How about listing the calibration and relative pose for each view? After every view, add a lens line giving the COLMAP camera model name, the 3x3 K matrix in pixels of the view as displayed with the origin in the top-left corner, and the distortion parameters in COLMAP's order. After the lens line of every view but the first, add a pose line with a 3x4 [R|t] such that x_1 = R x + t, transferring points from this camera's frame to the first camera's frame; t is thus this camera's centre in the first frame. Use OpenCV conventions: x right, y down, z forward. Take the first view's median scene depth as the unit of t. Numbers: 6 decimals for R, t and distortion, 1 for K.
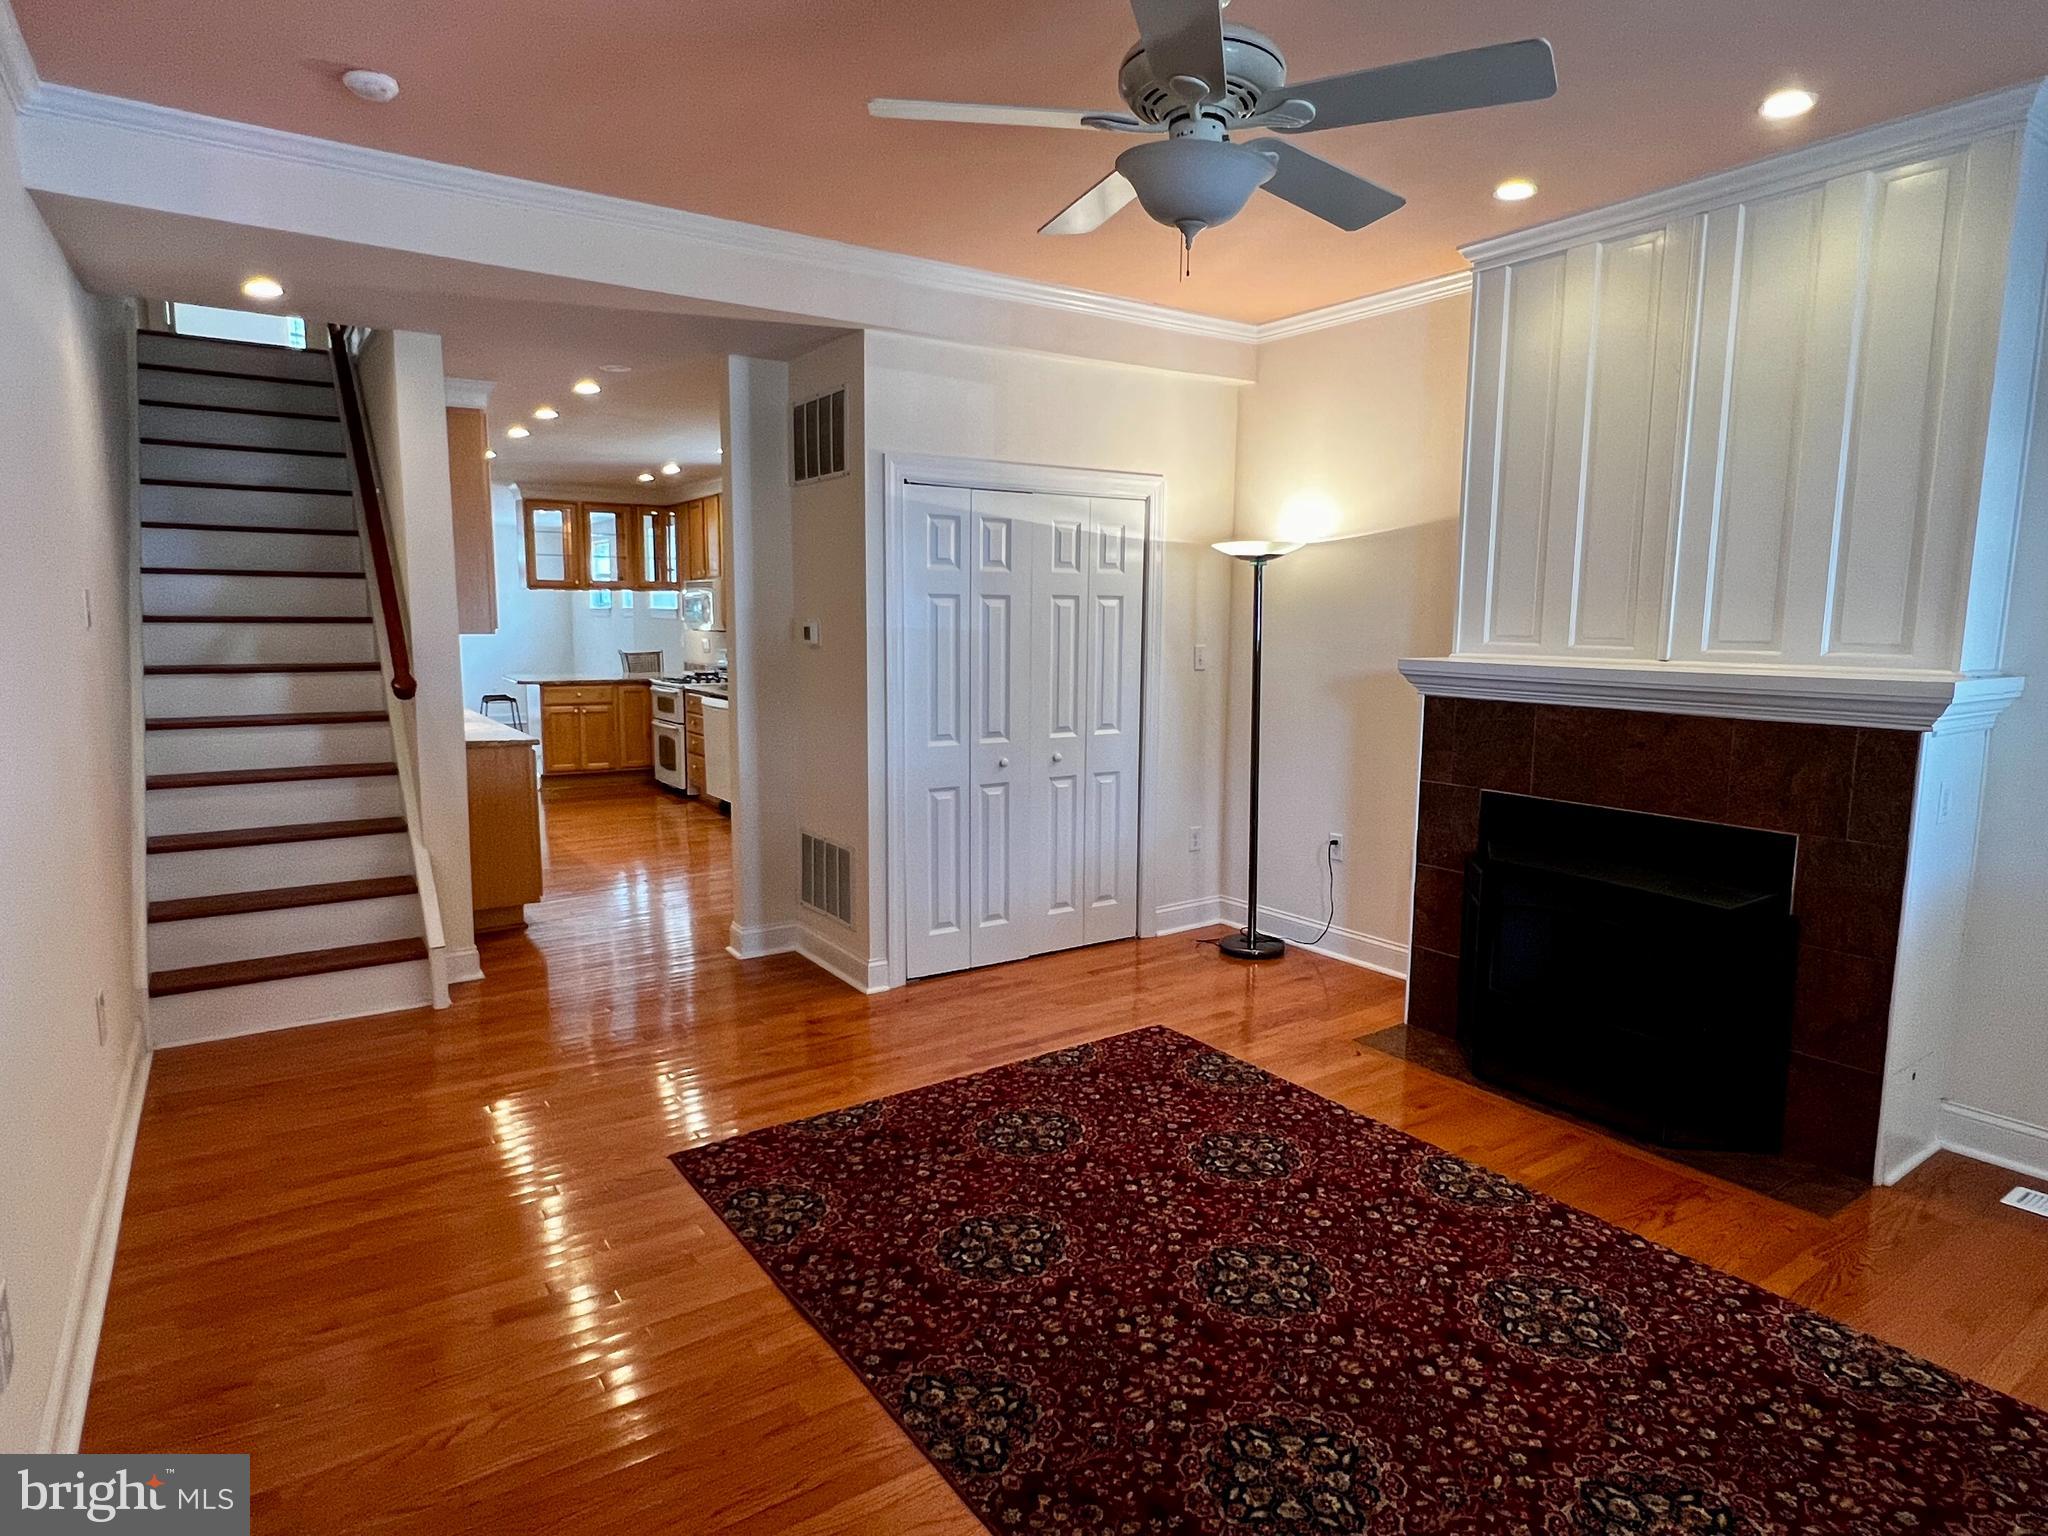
lens RADIAL K [[1153.1, 0, 1024.0], [0, 1153.1, 768.0], [0, 0, 1]] dist [0.003581, 0.000175]
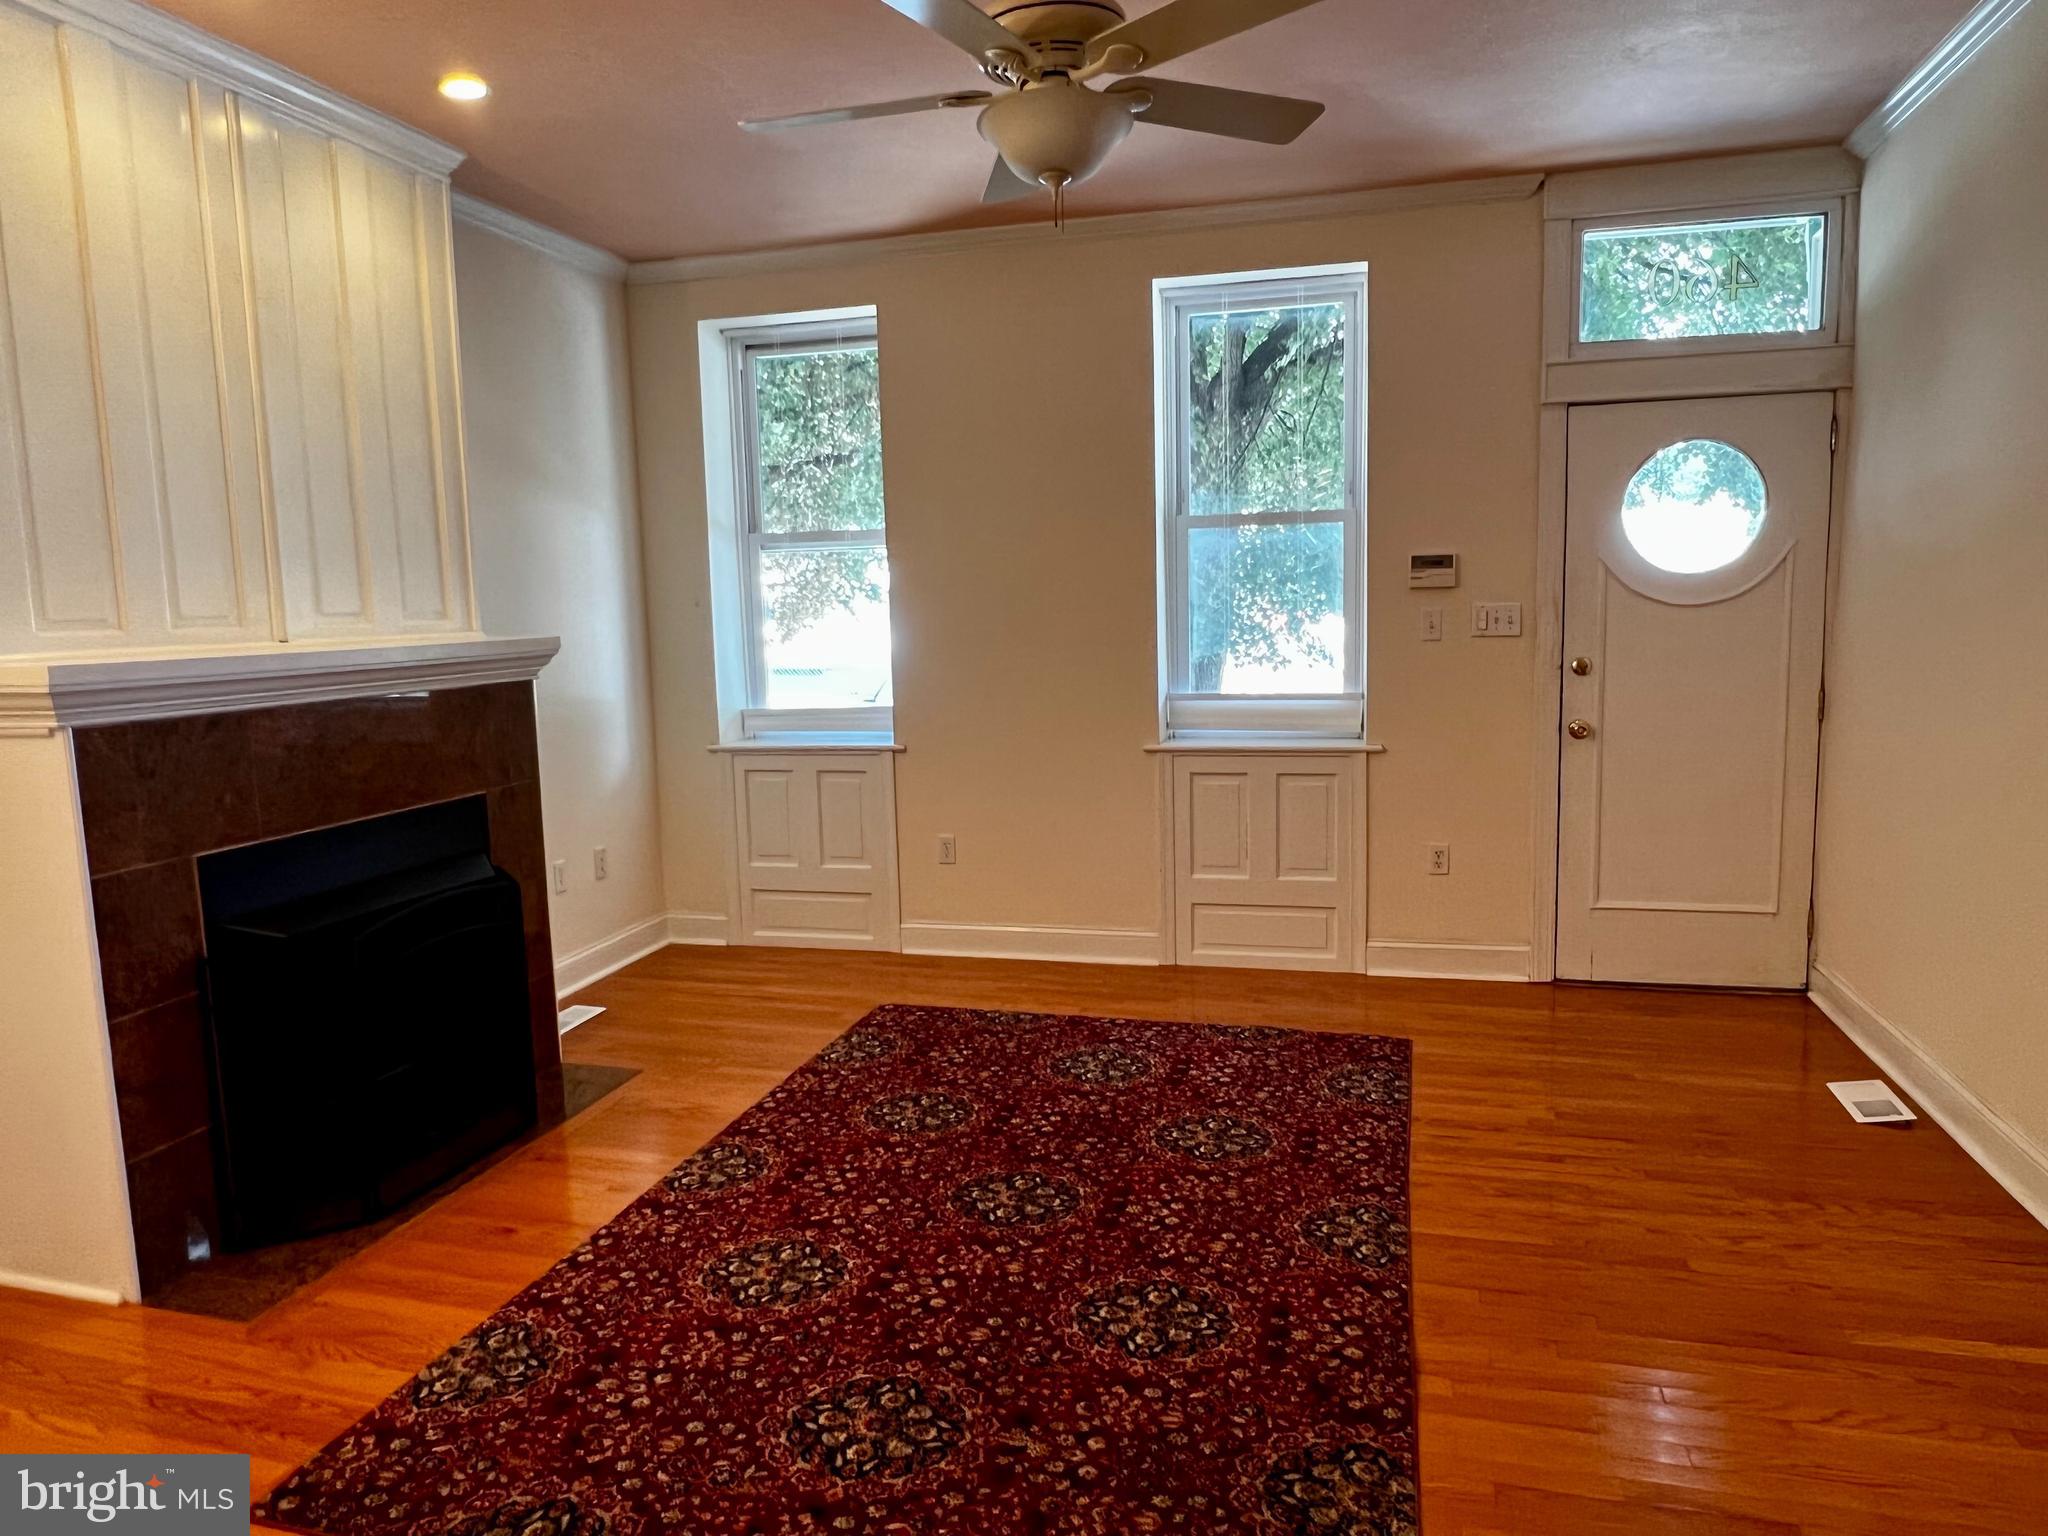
lens RADIAL K [[1310.7, 0, 1024.0], [0, 1310.7, 768.0], [0, 0, 1]] dist [0.000761, -0.000502]
pose [[-0.628392, -0.092906, 0.772329, -0.615266], [0.122862, 0.968527, 0.216472, -0.176617], [-0.768133, 0.230920, -0.597200, 1.451321]]
